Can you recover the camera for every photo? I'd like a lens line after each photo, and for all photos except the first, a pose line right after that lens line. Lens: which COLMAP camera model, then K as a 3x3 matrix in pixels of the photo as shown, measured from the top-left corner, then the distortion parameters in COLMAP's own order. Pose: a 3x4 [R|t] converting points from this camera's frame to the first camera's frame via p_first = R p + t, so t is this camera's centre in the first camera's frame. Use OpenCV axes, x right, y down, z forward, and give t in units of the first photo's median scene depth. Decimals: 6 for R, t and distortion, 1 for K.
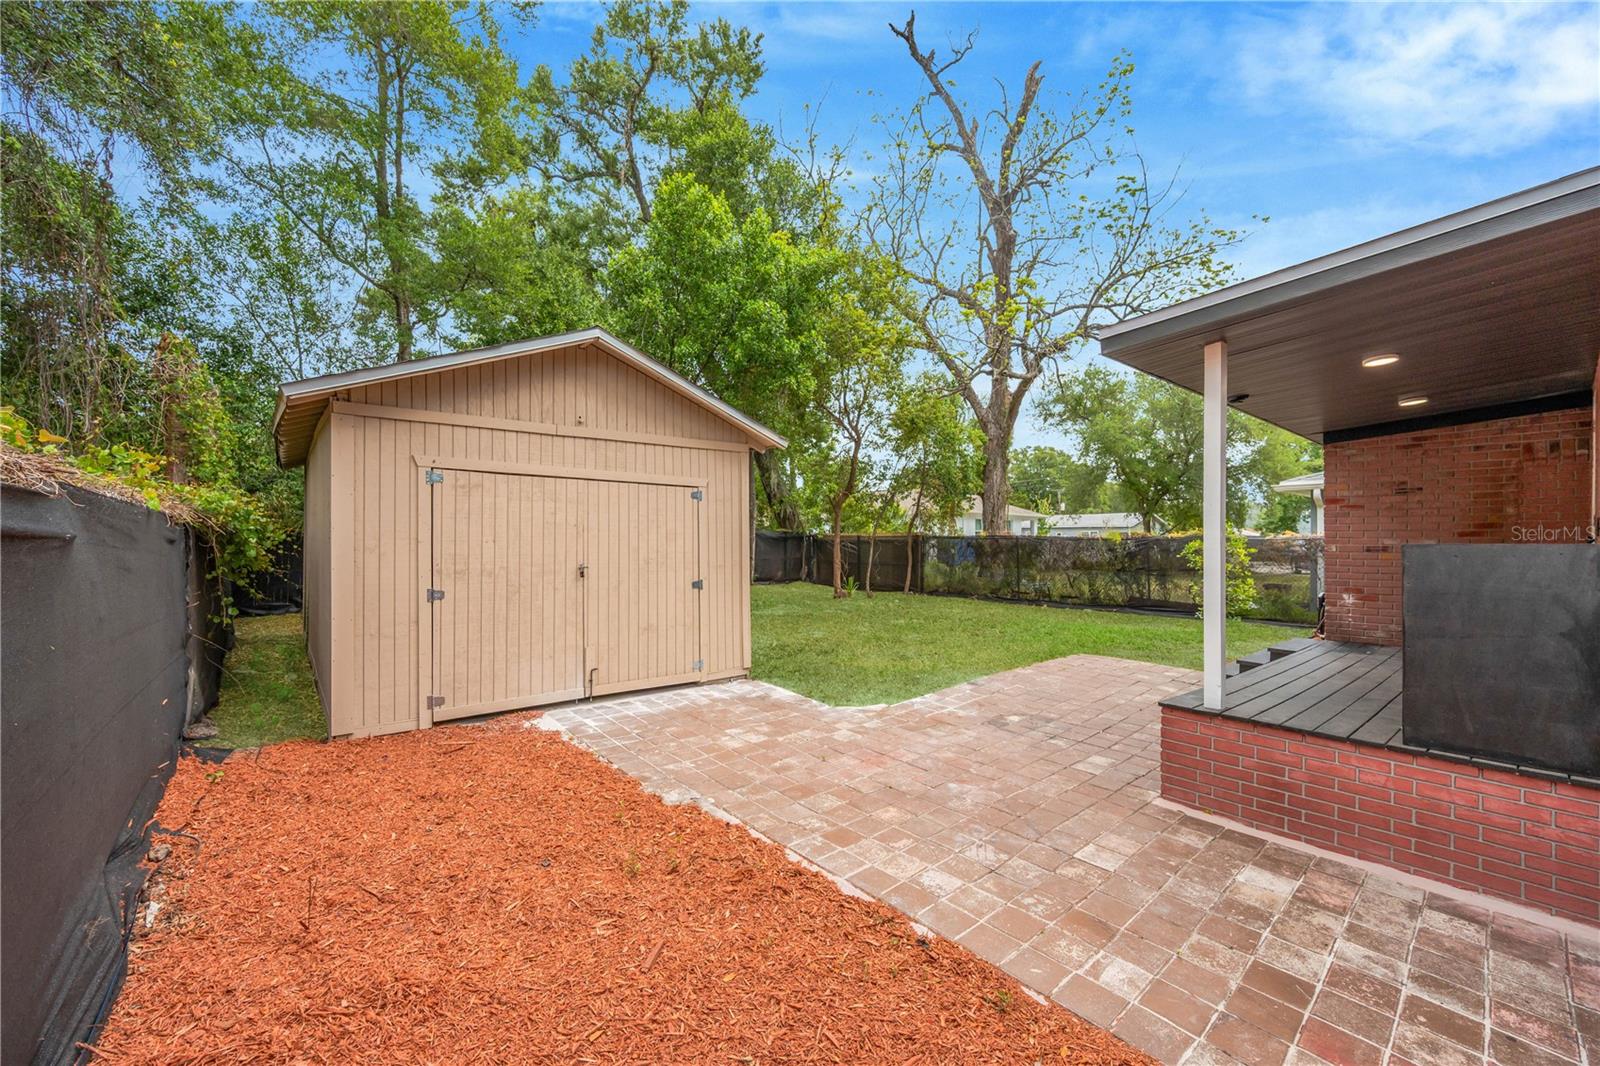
lens RADIAL K [[625.0, 0, 791.1], [0, 625.0, 543.6], [0, 0, 1]] dist [0.000325, 0.000109]
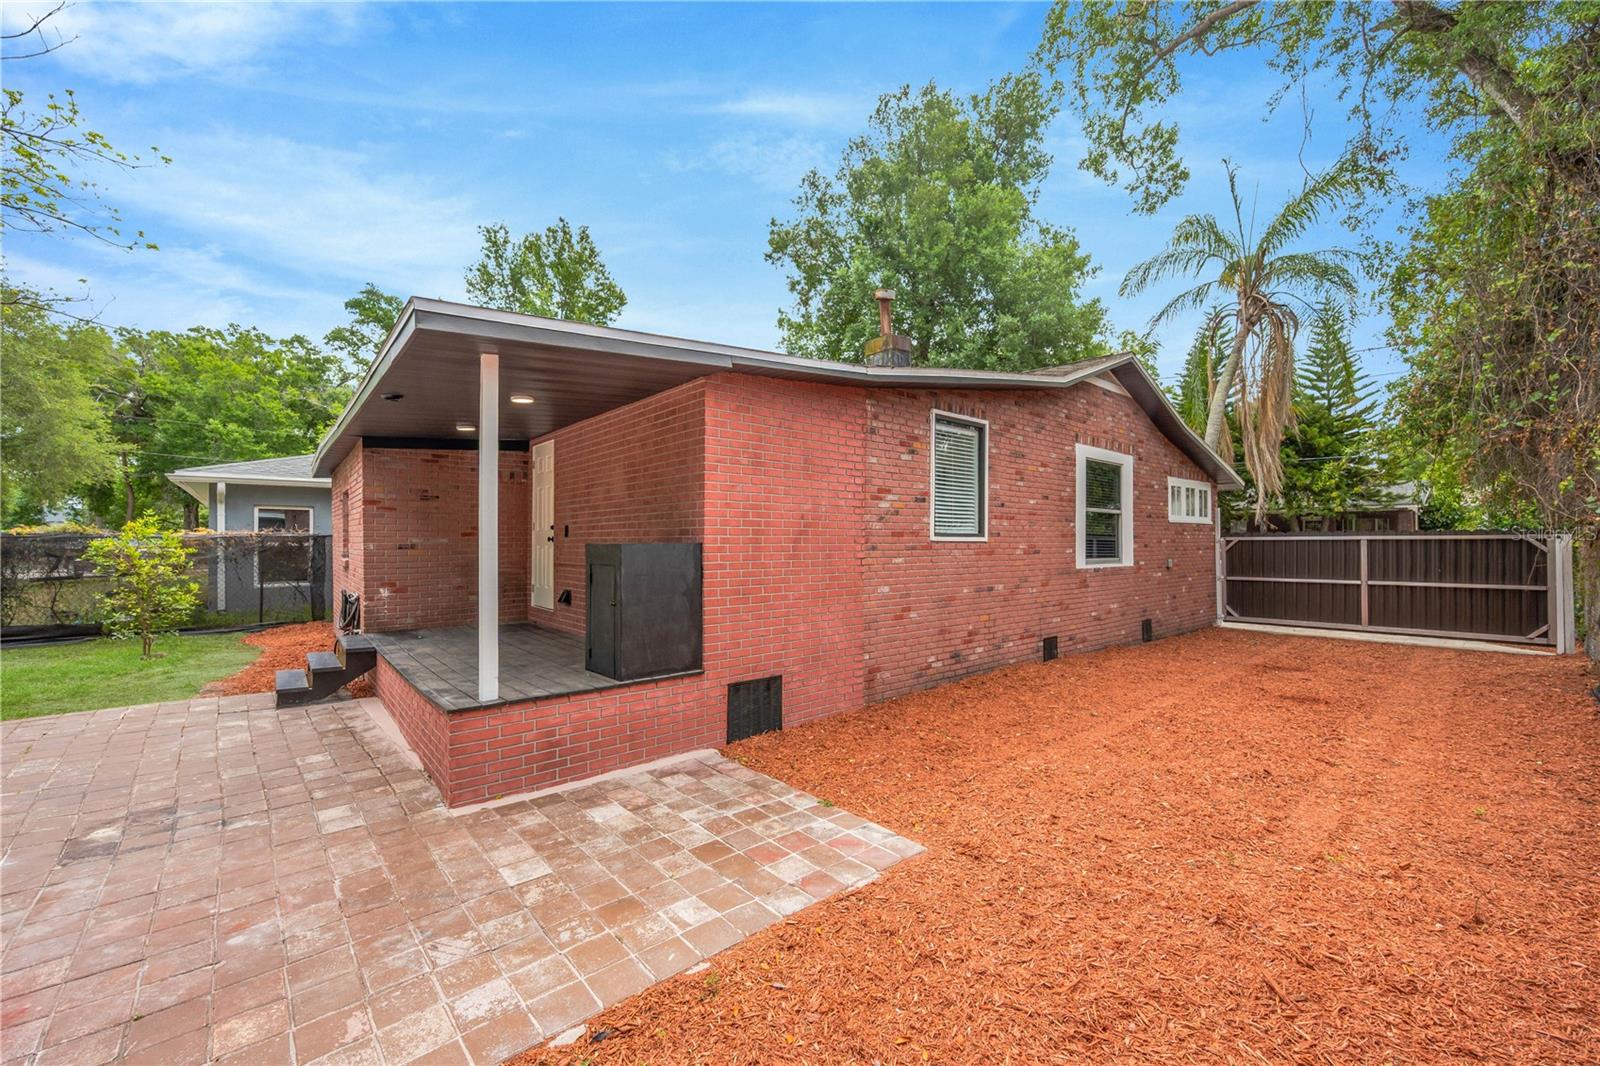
lens RADIAL K [[640.2, 0, 805.7], [0, 640.2, 537.4], [0, 0, 1]] dist [-0.001349, 0.000414]
pose [[-0.027307, 0.001950, 0.999625, -0.444489], [0.002241, 0.999996, -0.001890, -0.007414], [-0.999625, 0.002189, -0.027311, 0.527664]]
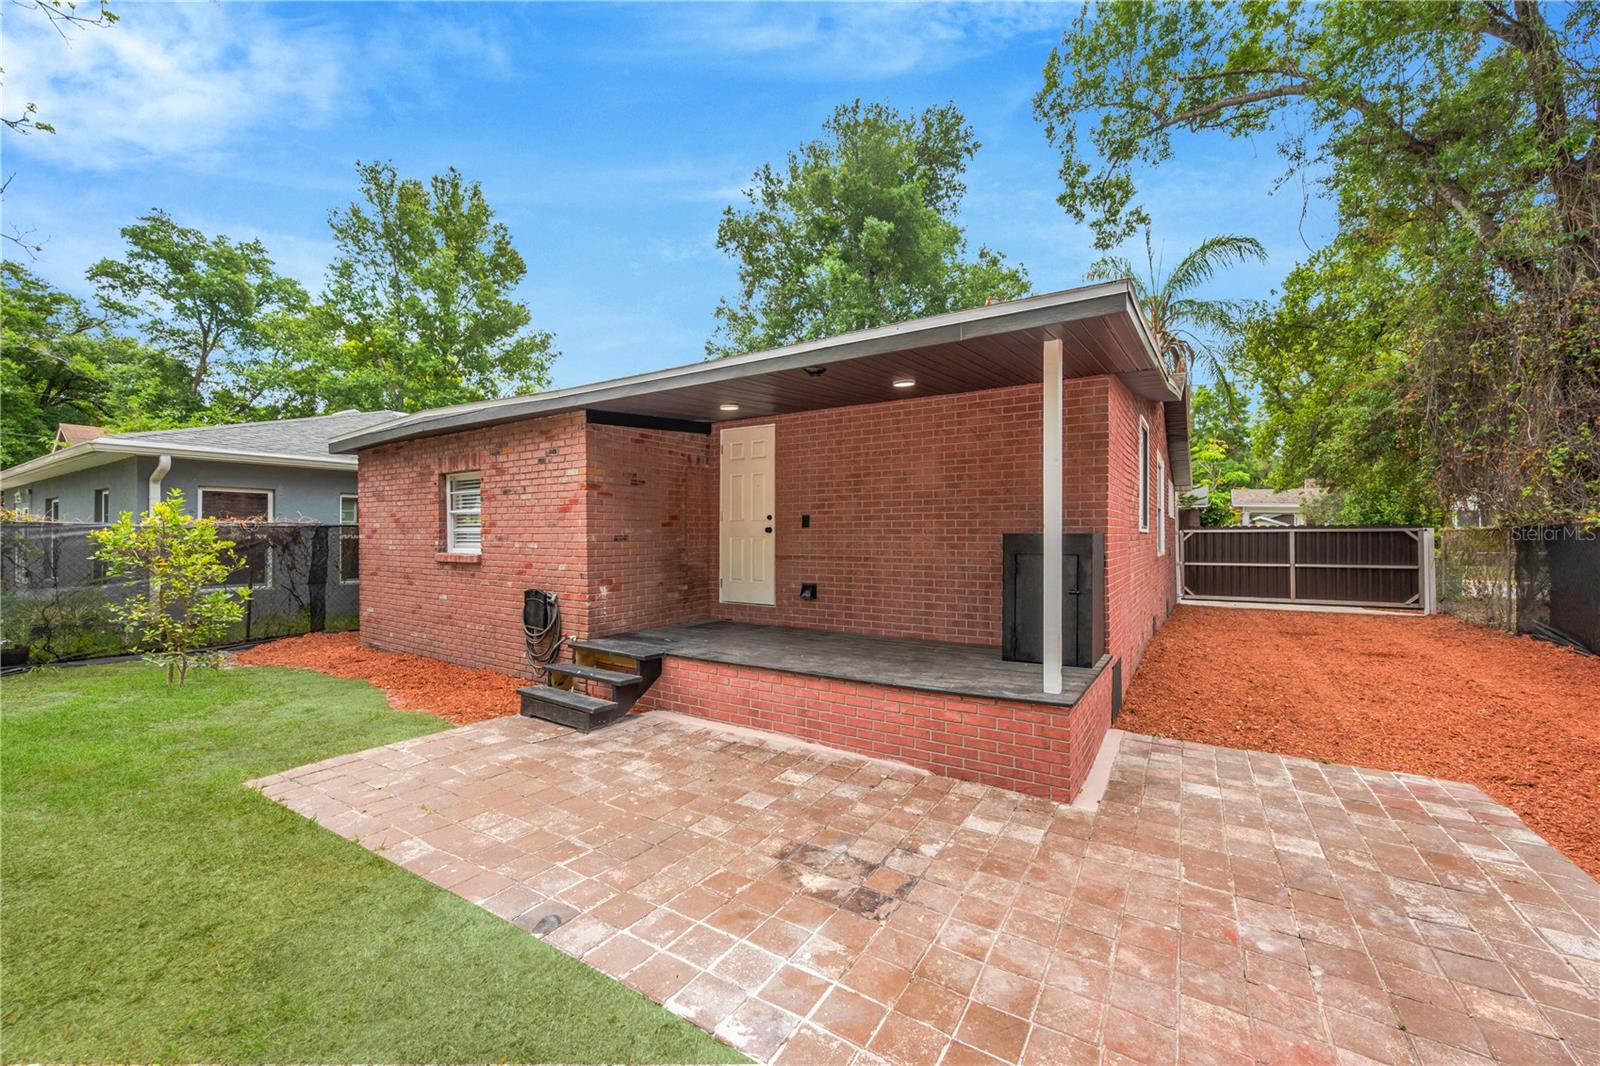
lens RADIAL K [[632.7, 0, 790.5], [0, 632.7, 531.0], [0, 0, 1]] dist [-0.000674, 0.000113]
pose [[-0.313059, 0.001875, 0.949732, -0.189256], [0.001540, 0.999998, -0.001467, -0.001617], [-0.949732, 0.001003, -0.313061, 1.852467]]
